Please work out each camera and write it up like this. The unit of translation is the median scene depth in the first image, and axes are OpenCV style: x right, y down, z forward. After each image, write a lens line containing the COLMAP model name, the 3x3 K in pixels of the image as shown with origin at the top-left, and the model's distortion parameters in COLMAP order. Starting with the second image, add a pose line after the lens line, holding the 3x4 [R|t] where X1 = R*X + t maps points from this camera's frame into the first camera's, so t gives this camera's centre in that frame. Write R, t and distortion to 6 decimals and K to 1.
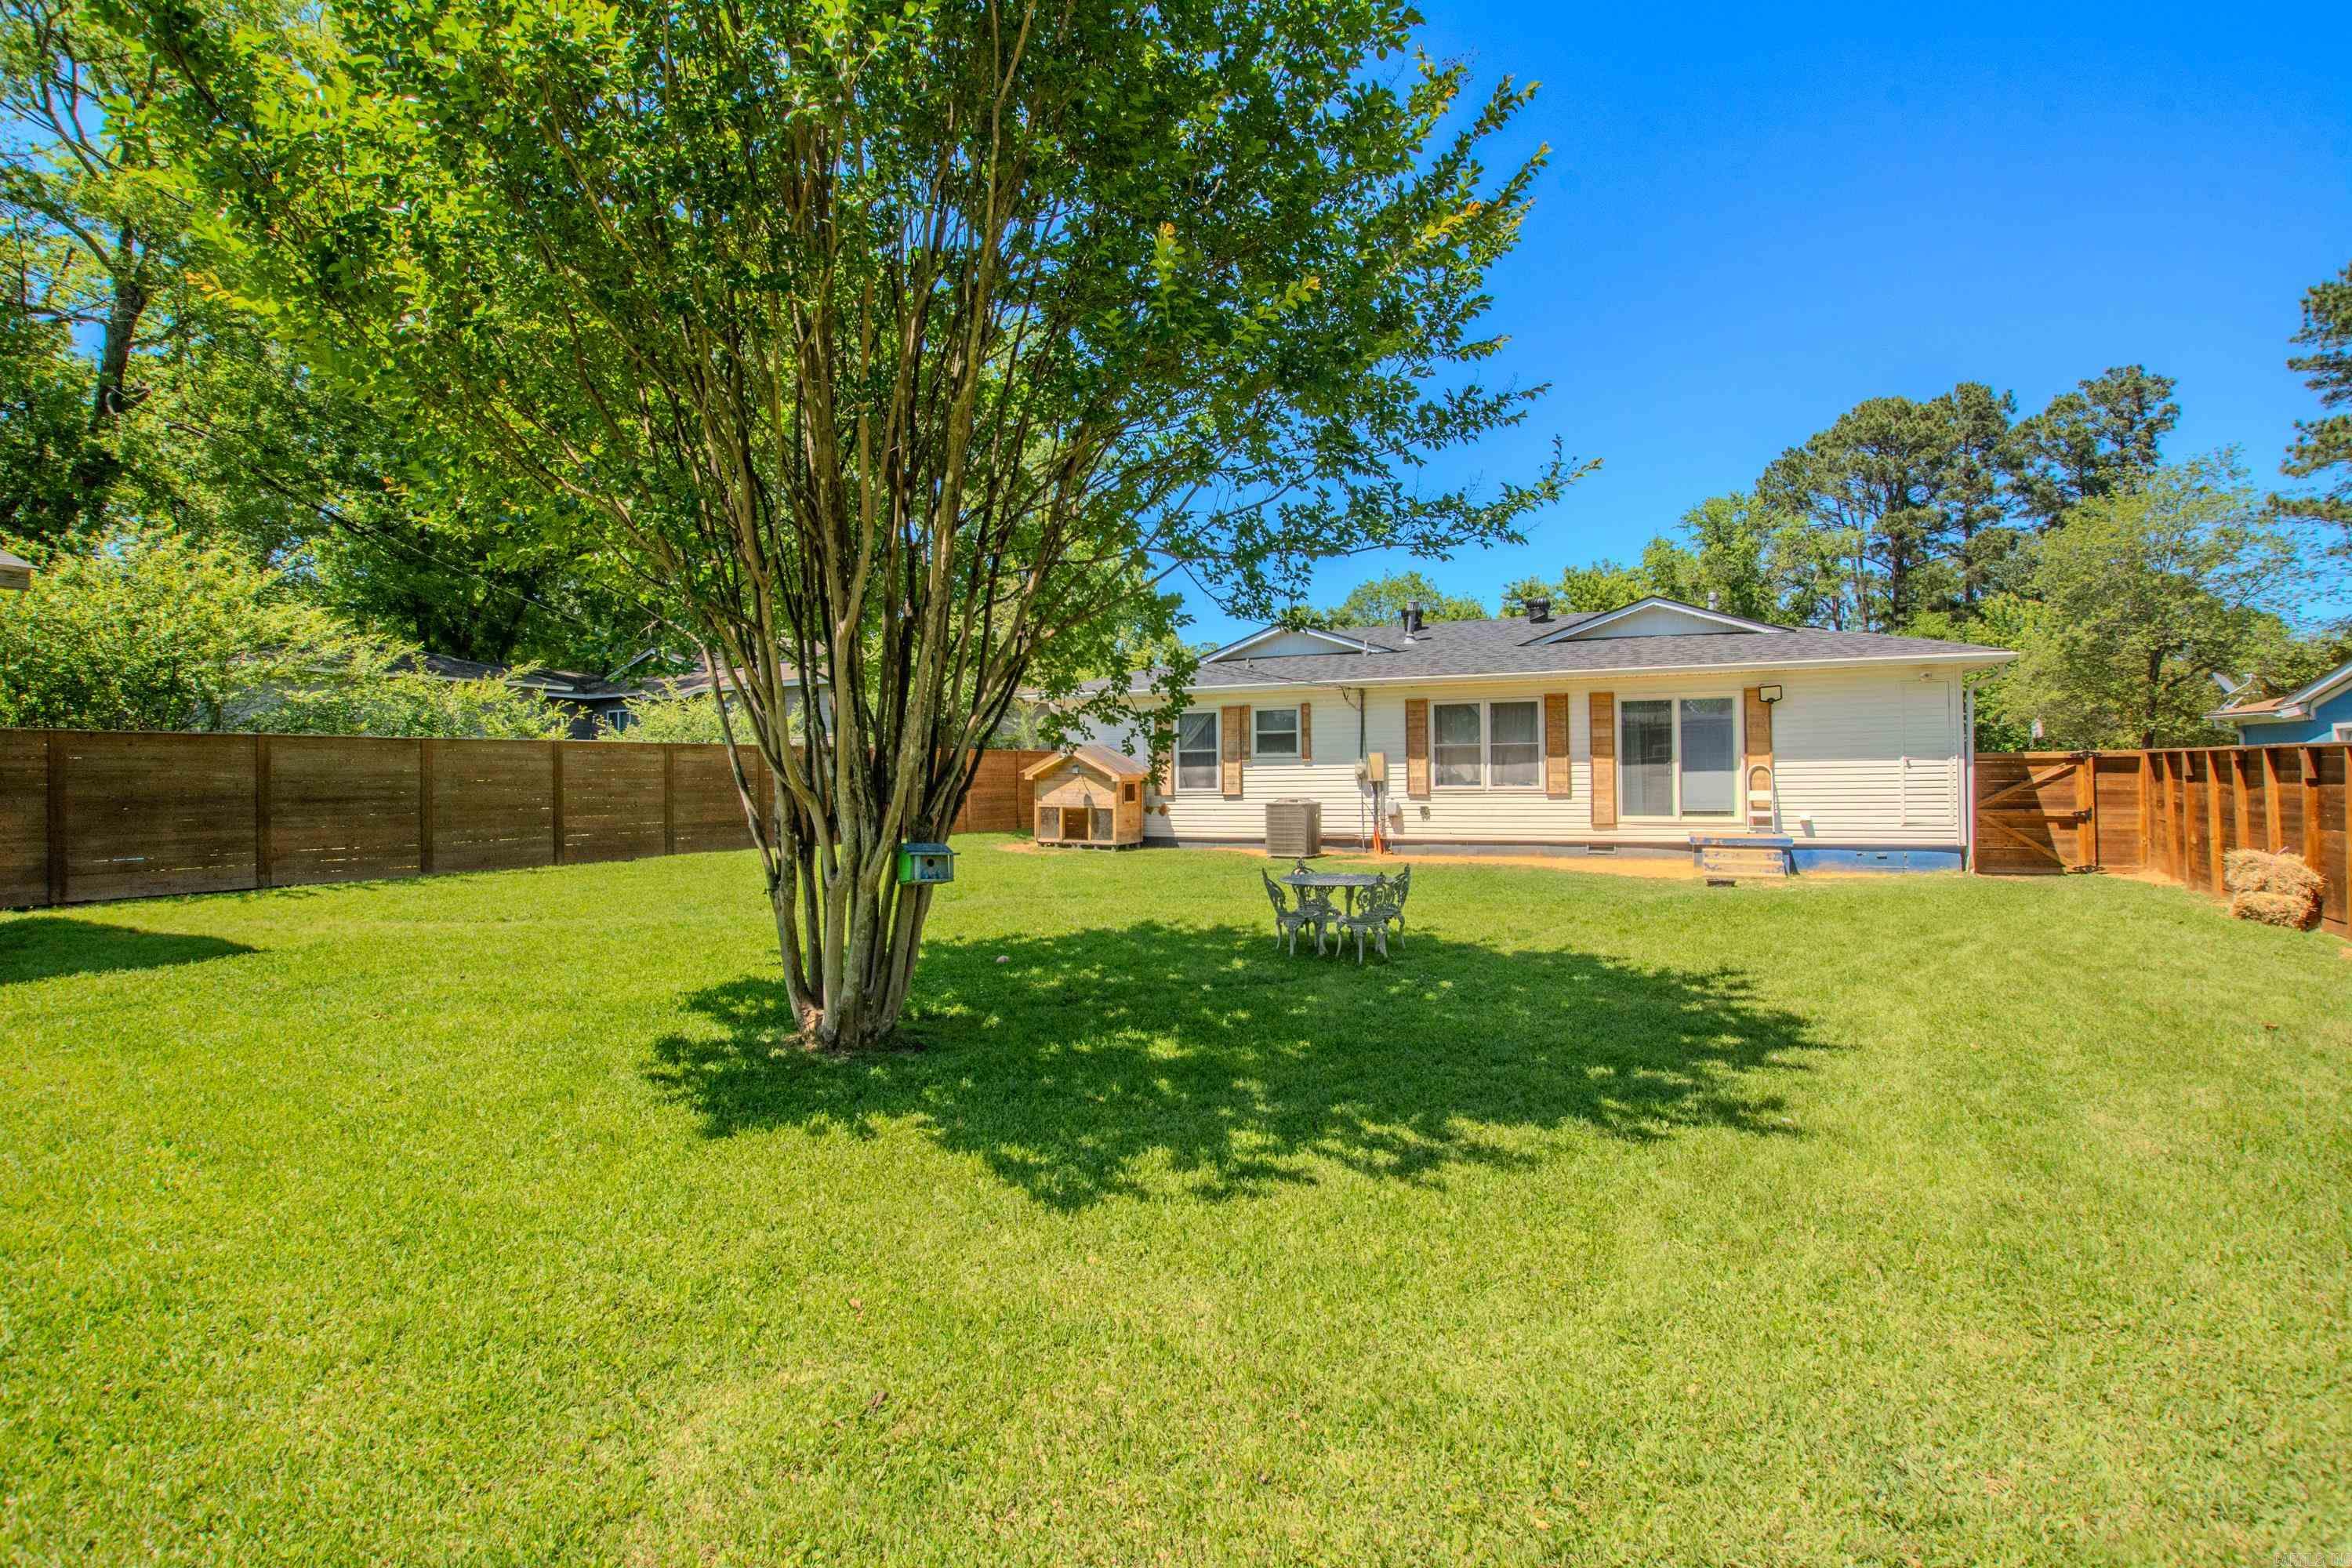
lens RADIAL K [[1115.3, 0, 1222.1], [0, 1115.3, 770.2], [0, 0, 1]] dist [-0.003750, -0.000635]
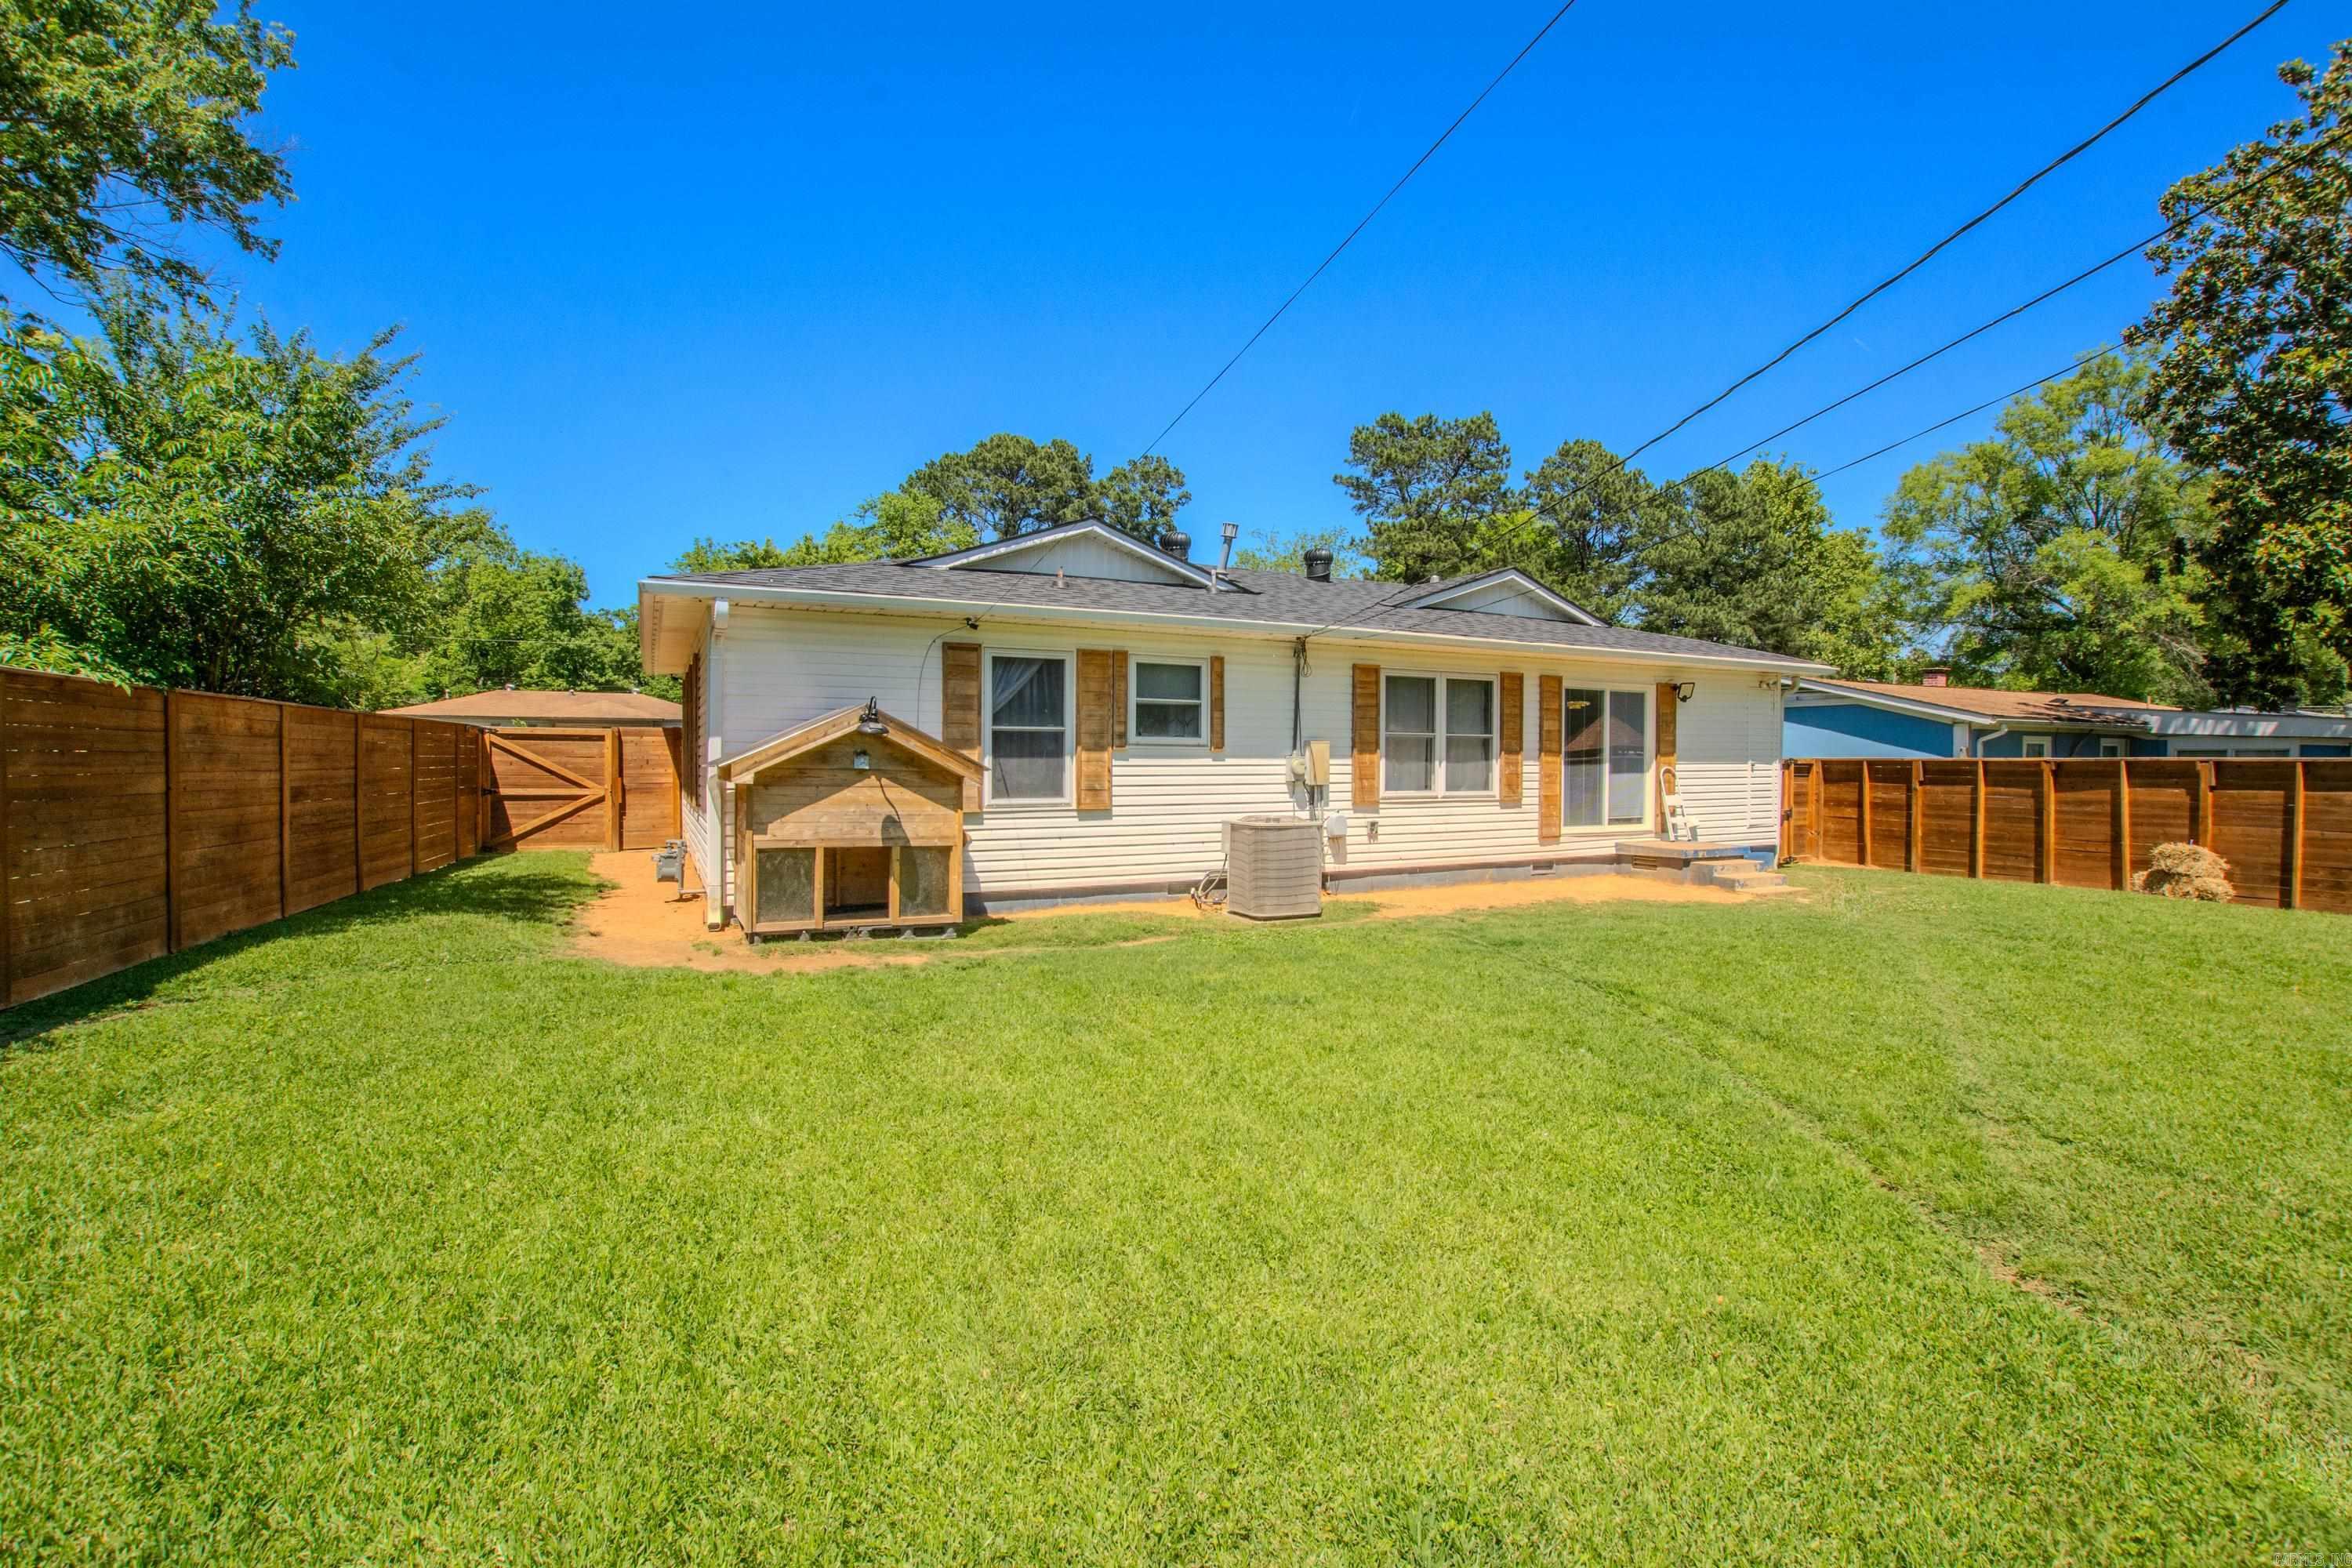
lens RADIAL K [[1054.1, 0, 1206.7], [0, 1054.1, 783.7], [0, 0, 1]] dist [0.001167, 0.000112]
pose [[0.633350, -0.002746, 0.773860, -0.377204], [-0.011815, 0.999843, 0.013218, 0.001815], [-0.773775, -0.017515, 0.633218, 0.649434]]
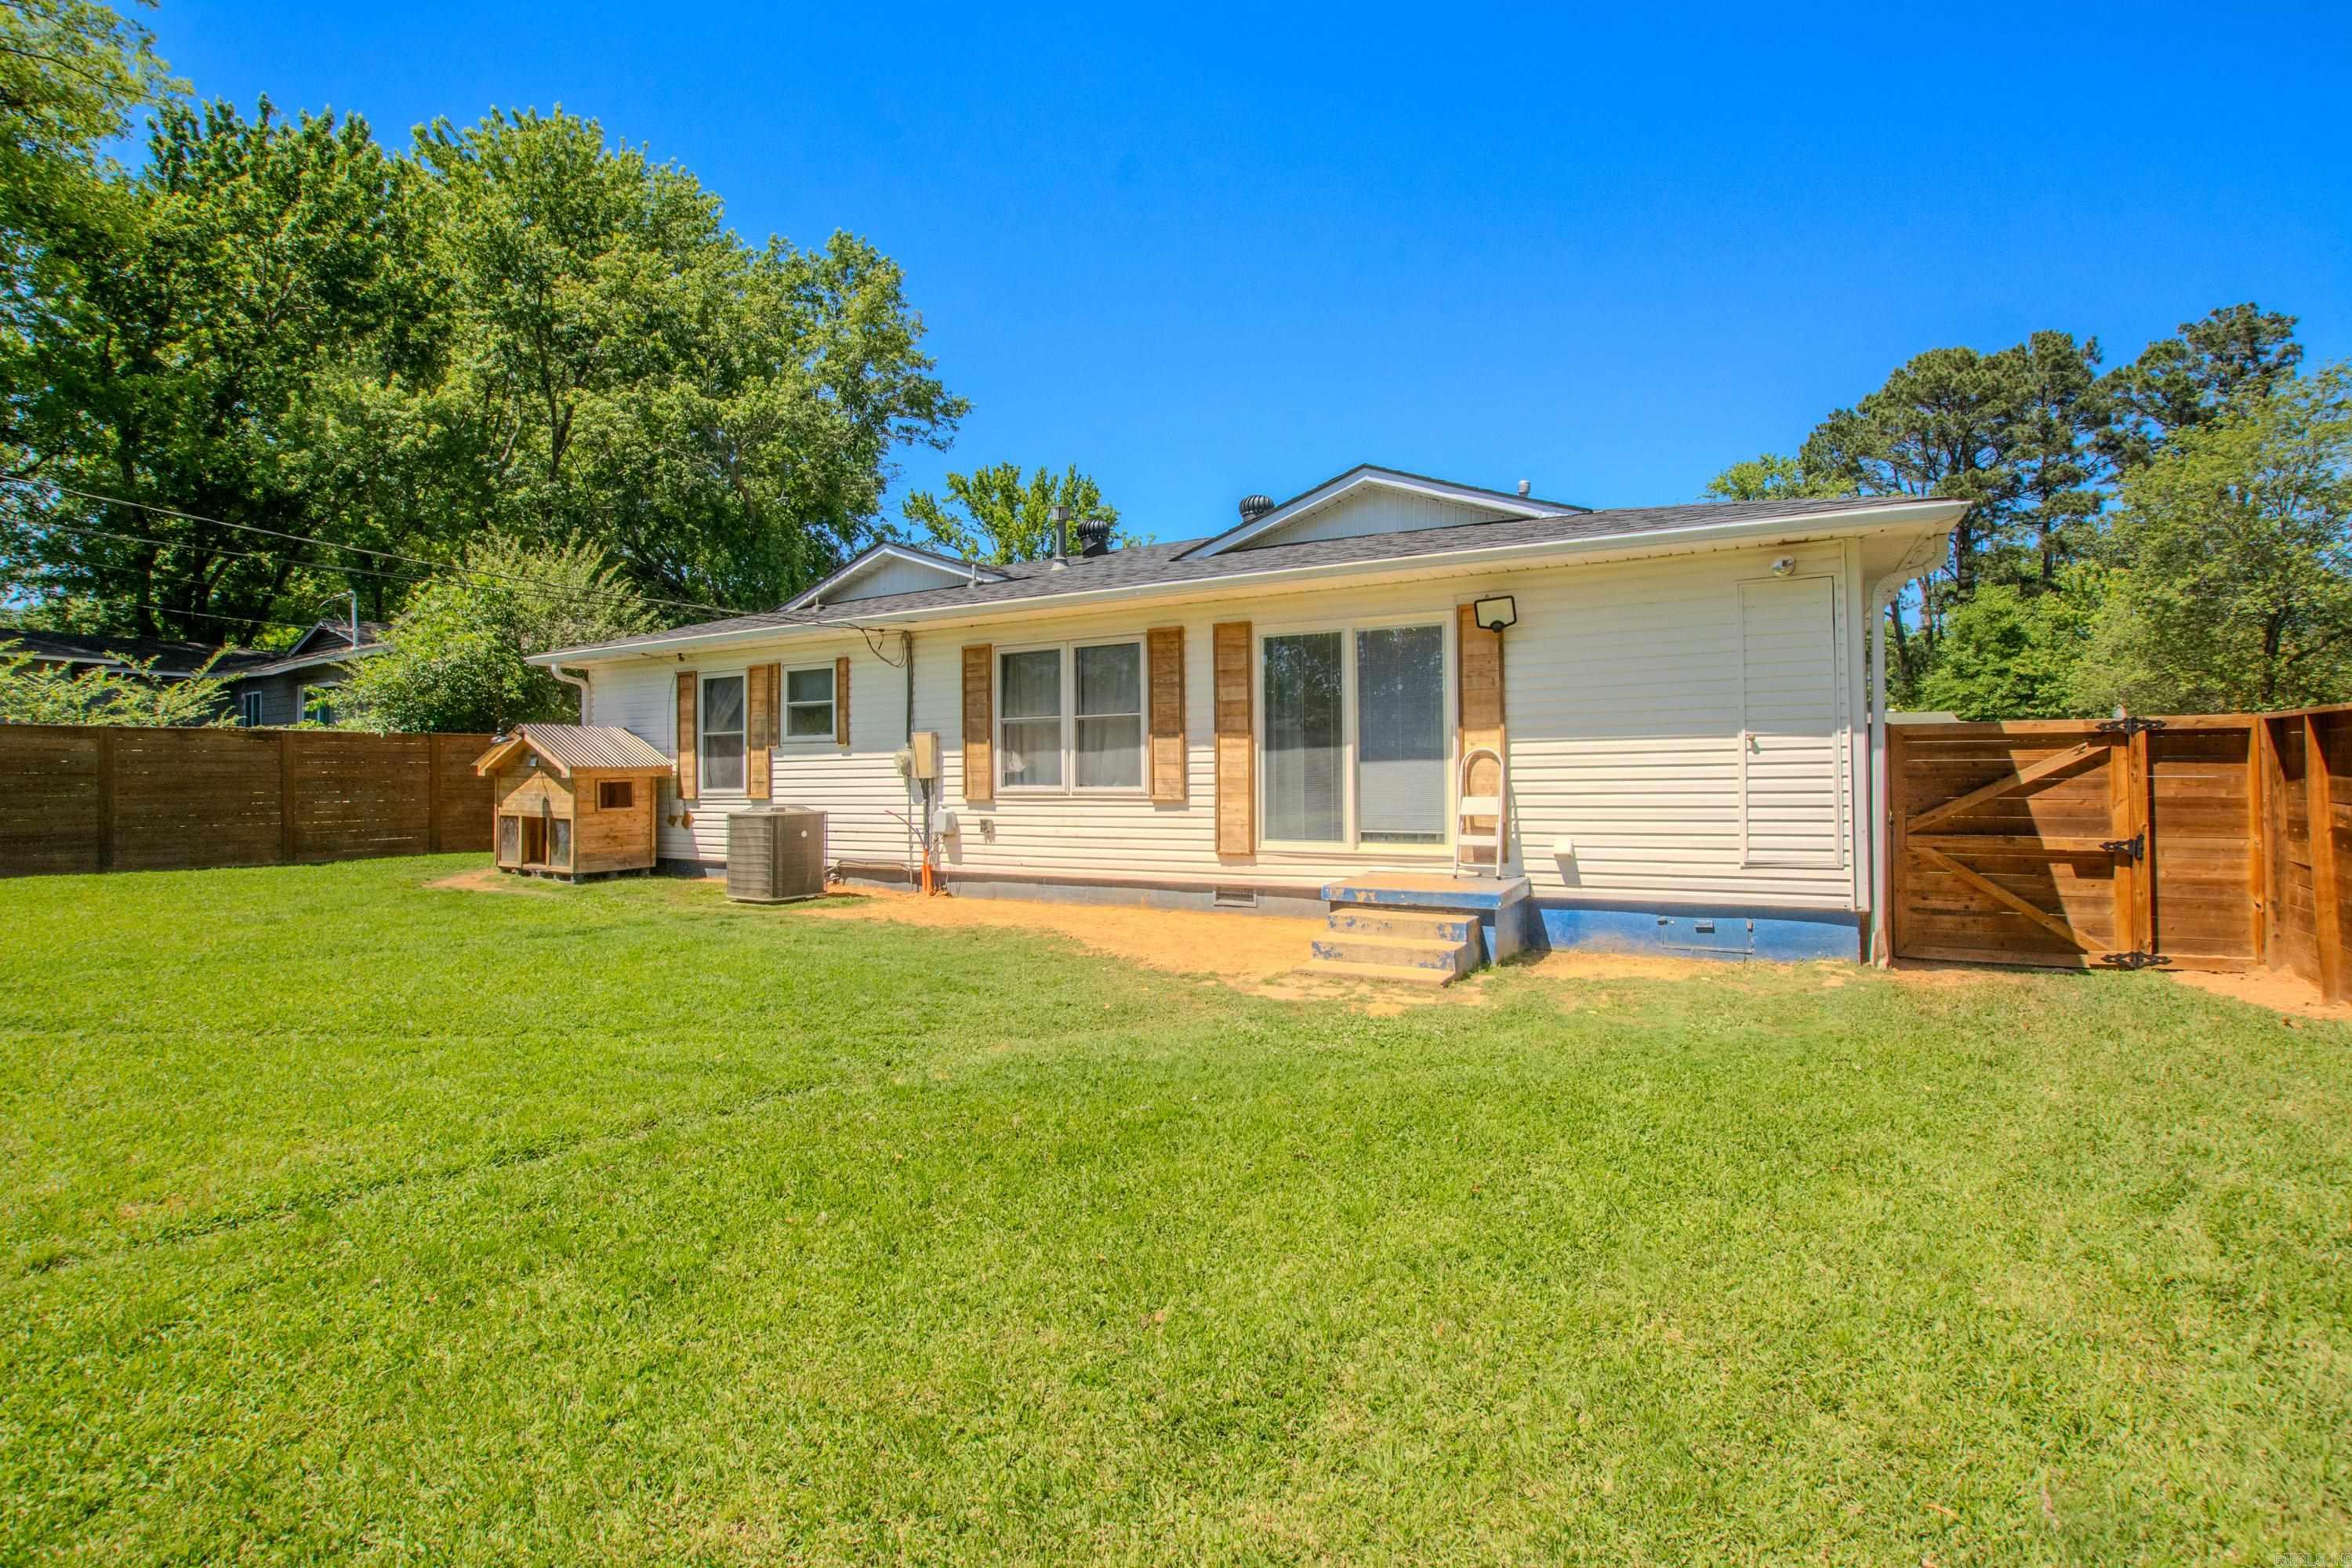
lens RADIAL K [[1050.1, 0, 1208.0], [0, 1050.1, 775.6], [0, 0, 1]] dist [-0.034650, 0.009644]
pose [[0.994430, 0.000753, -0.105397, 0.353418], [0.000016, 0.999973, 0.007298, 0.003984], [0.105400, -0.007259, 0.994403, 0.427570]]
